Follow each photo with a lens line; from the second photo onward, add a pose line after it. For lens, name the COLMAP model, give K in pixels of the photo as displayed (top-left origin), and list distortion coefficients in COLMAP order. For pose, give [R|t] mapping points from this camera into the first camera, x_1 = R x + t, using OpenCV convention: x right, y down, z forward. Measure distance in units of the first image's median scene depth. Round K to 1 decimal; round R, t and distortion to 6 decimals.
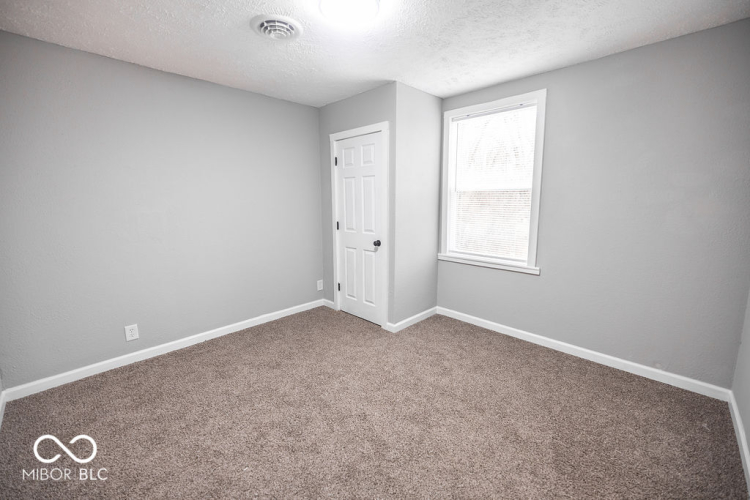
lens RADIAL K [[313.3, 0, 374.7], [0, 313.3, 246.2], [0, 0, 1]] dist [0.002622, 0.000161]
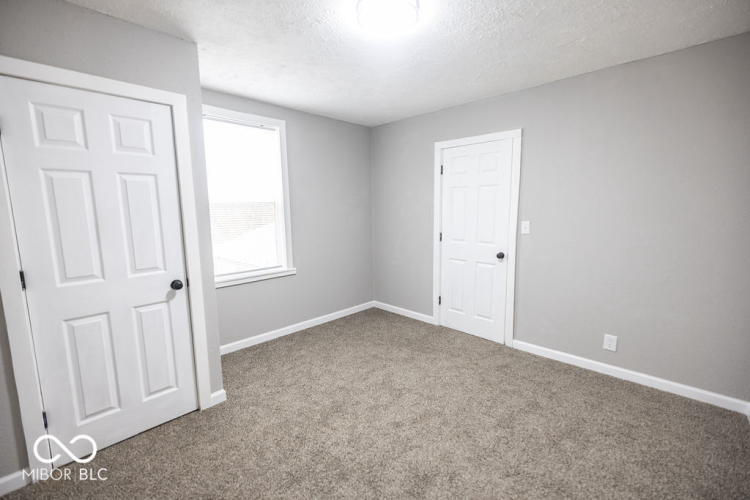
lens RADIAL K [[313.0, 0, 375.0], [0, 313.0, 250.0], [0, 0, 1]] dist [0.000718, 0.000056]
pose [[-0.003957, -0.128352, 0.991721, -0.654526], [0.162408, 0.978479, 0.127286, -0.101334], [-0.986716, 0.161567, 0.016973, 0.650845]]
